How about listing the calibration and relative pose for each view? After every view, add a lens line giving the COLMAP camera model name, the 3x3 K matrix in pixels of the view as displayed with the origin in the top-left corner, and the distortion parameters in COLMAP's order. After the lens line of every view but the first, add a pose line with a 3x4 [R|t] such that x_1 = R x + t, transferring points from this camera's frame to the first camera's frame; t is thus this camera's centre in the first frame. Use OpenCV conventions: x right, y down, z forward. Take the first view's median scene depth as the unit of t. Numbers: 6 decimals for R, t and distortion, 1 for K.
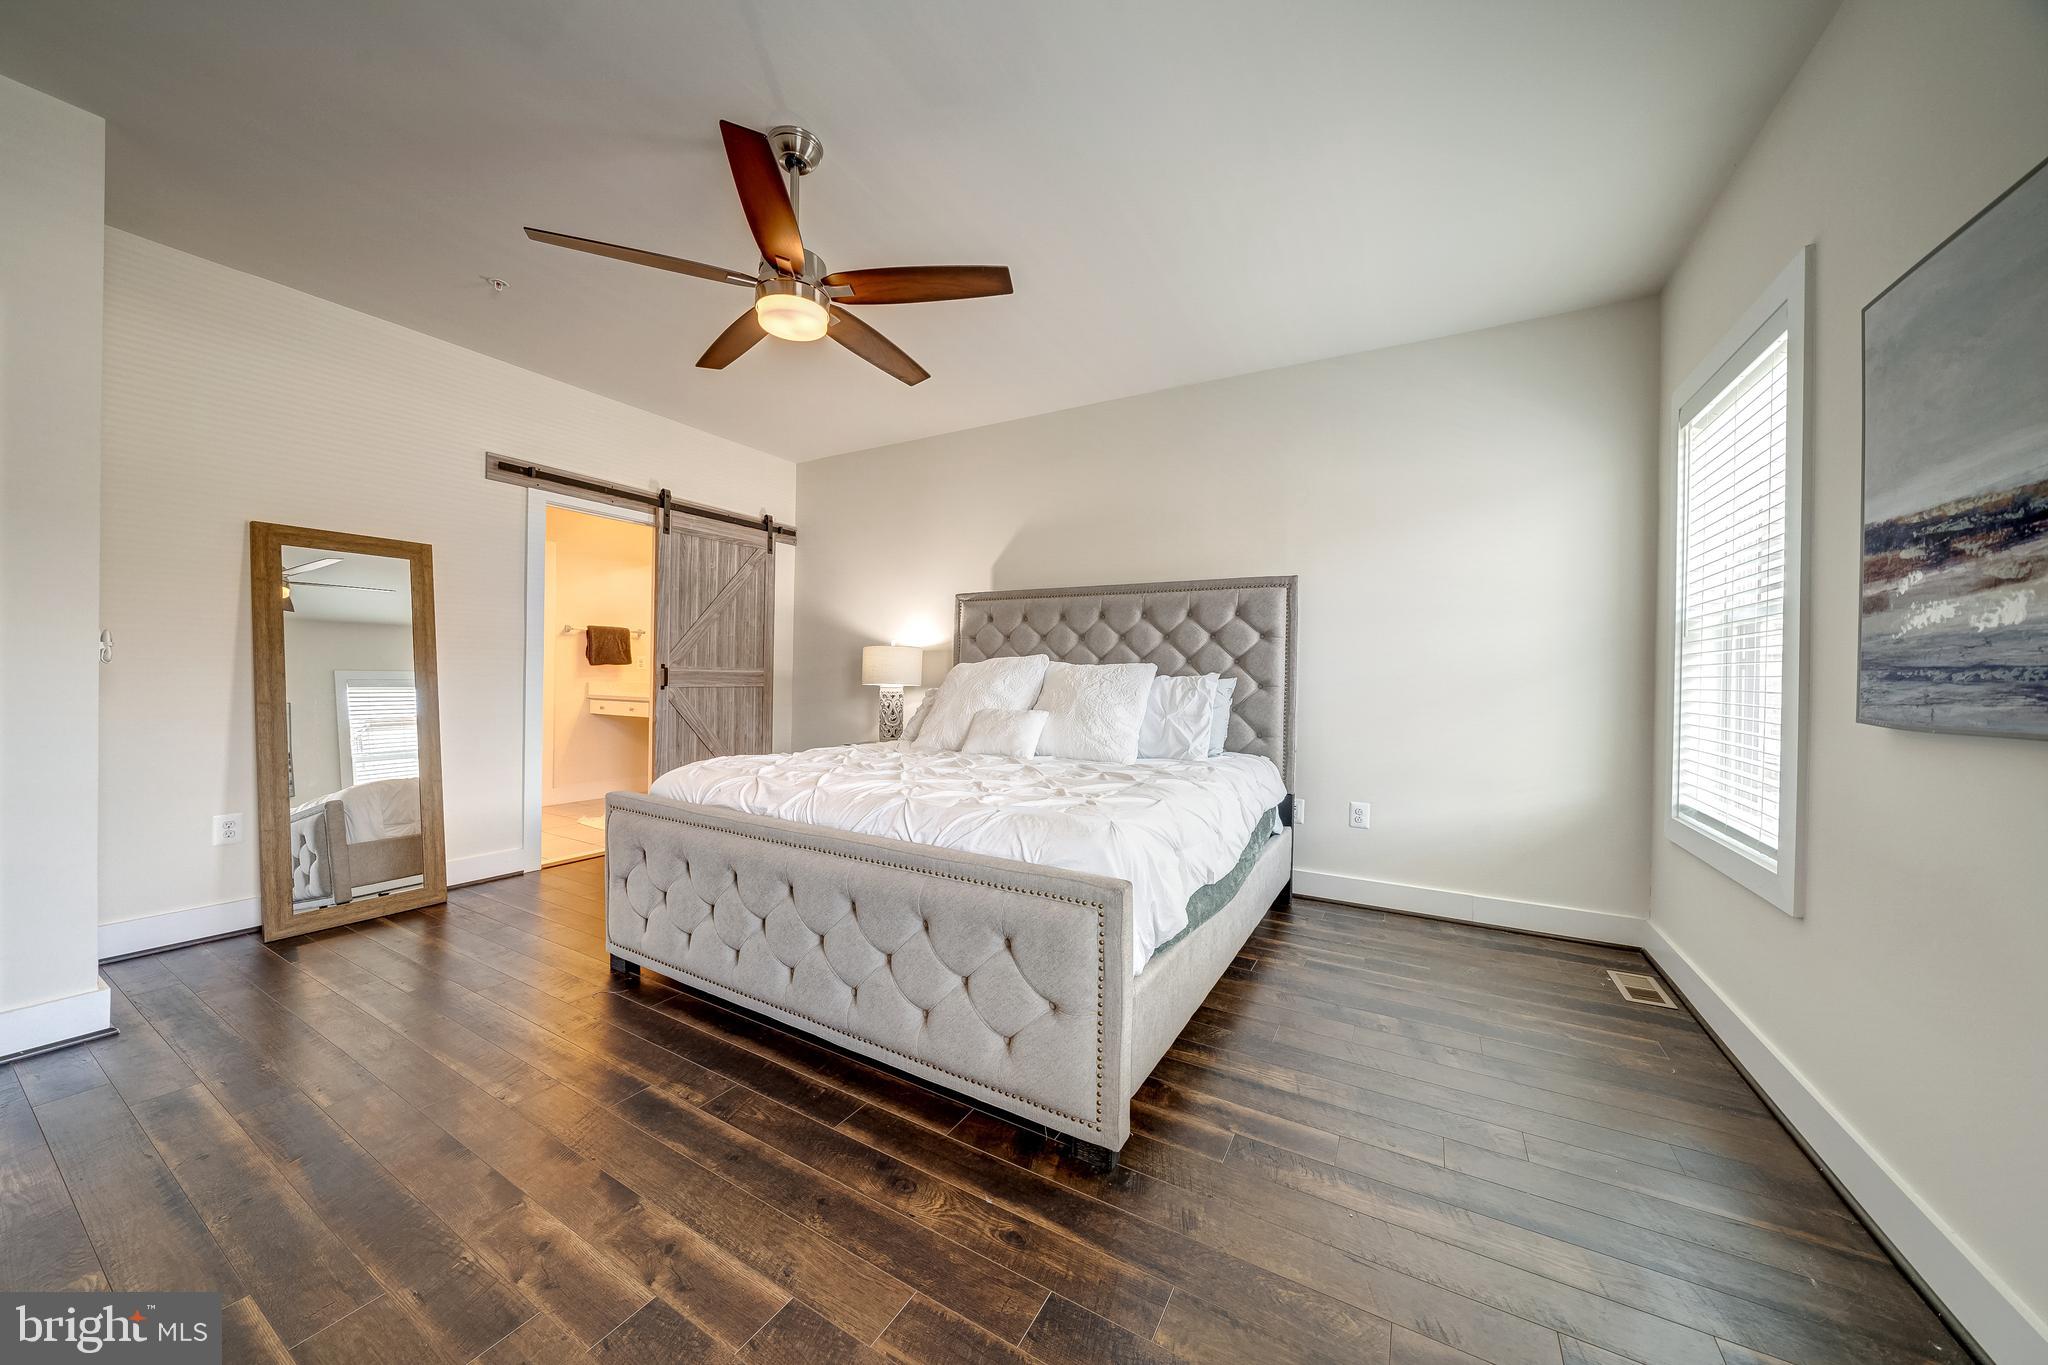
lens RADIAL K [[694.5, 0, 1024.0], [0, 694.5, 682.5], [0, 0, 1]] dist [-0.008020, 0.000019]
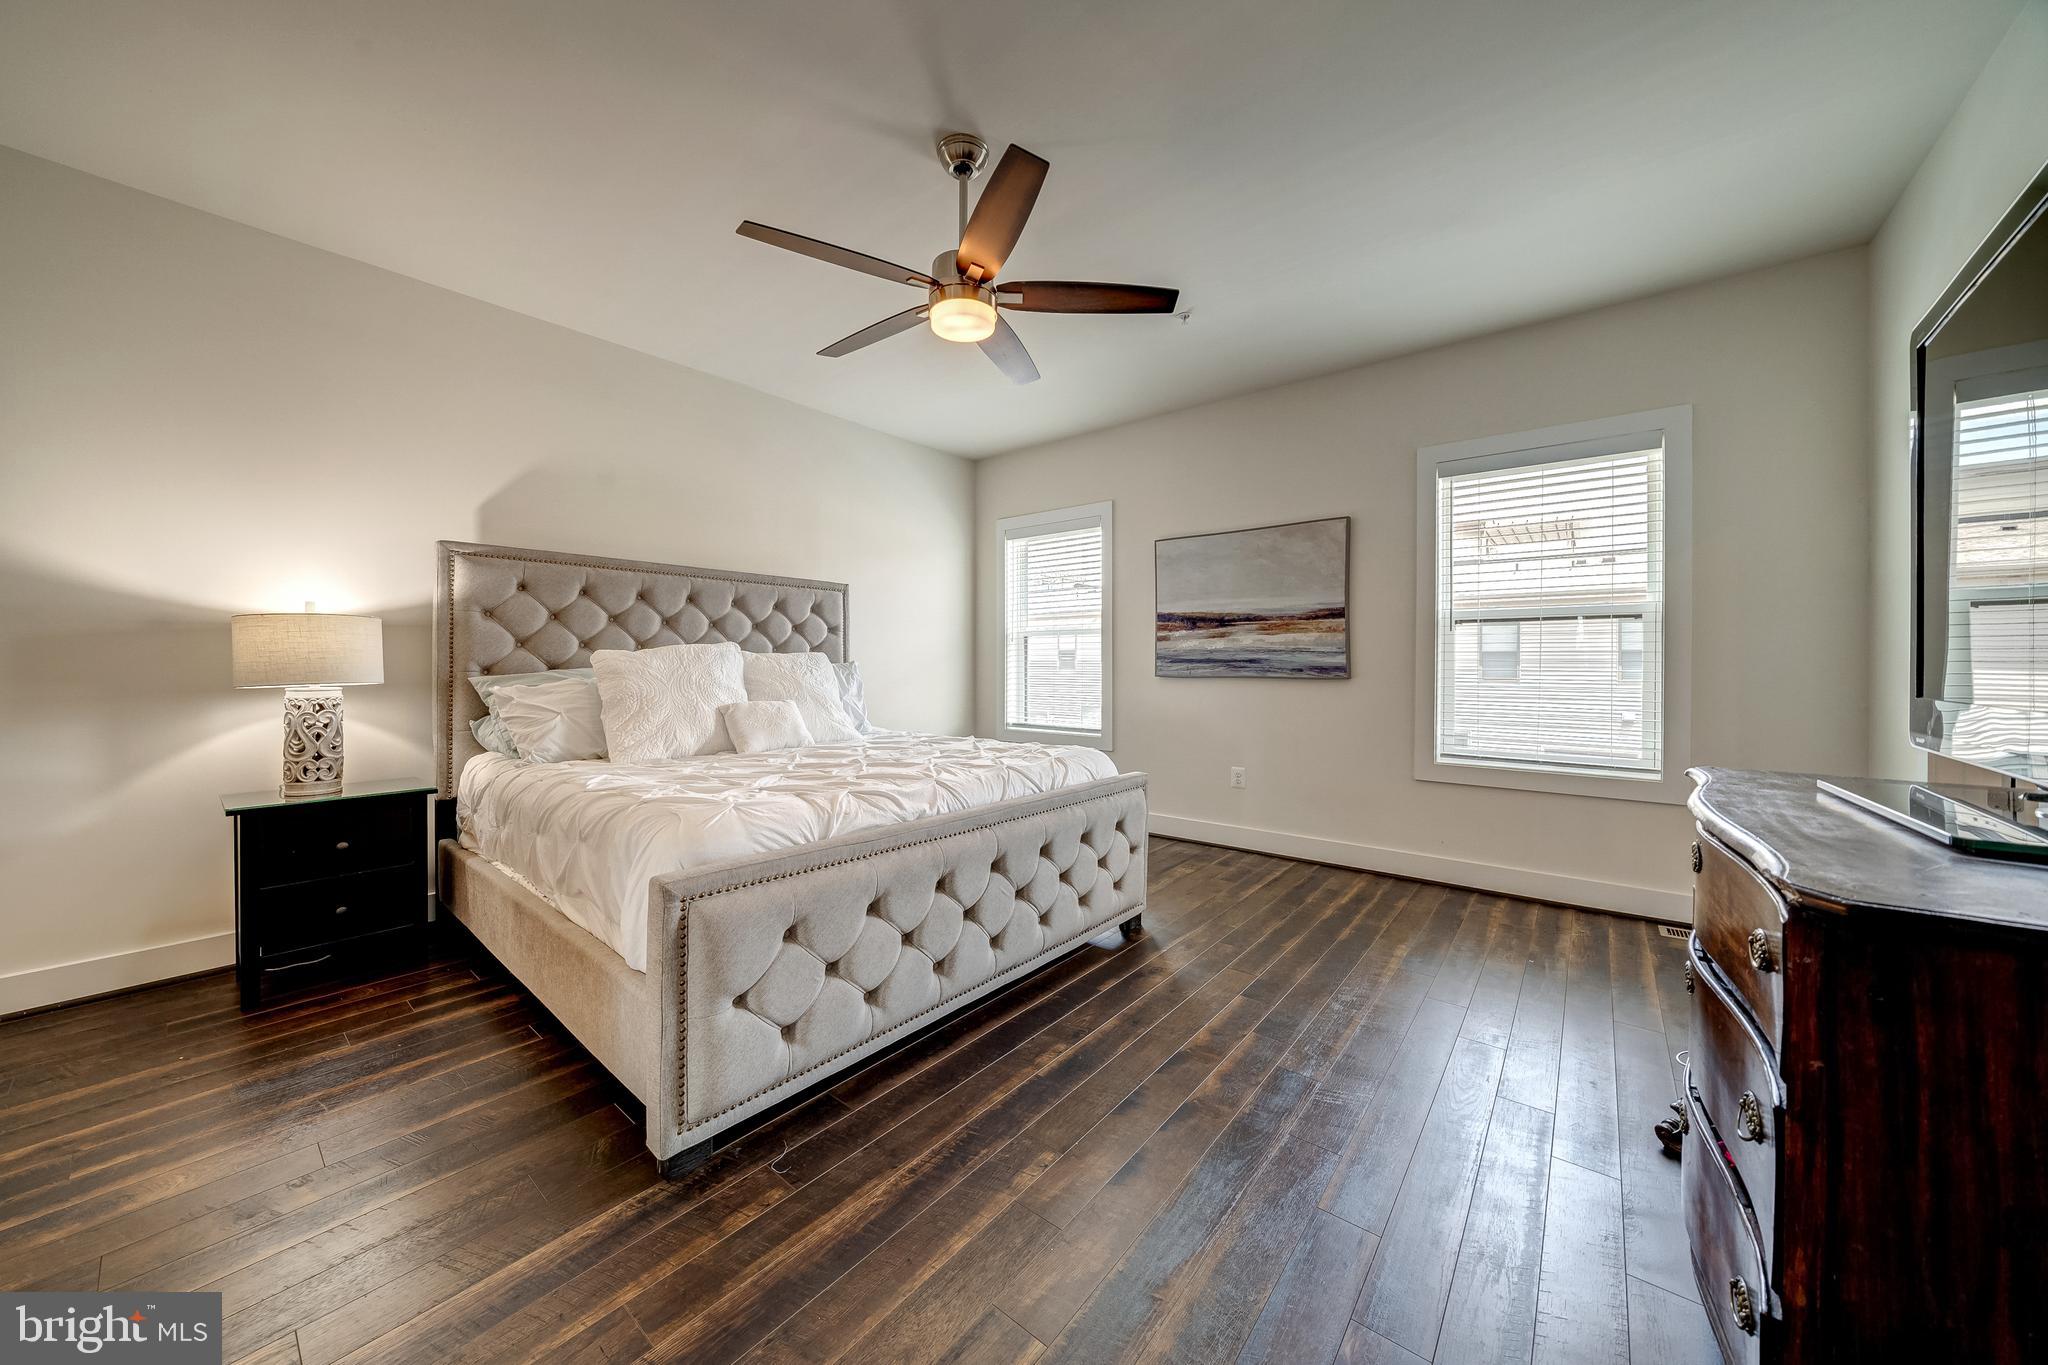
lens RADIAL K [[720.3, 0, 1023.8], [0, 720.3, 665.3], [0, 0, 1]] dist [-0.008359, 0.000039]
pose [[0.148528, -0.014738, 0.988798, -0.889247], [0.012007, 0.999842, 0.013100, -0.017892], [-0.988835, 0.009926, 0.148682, 0.481776]]
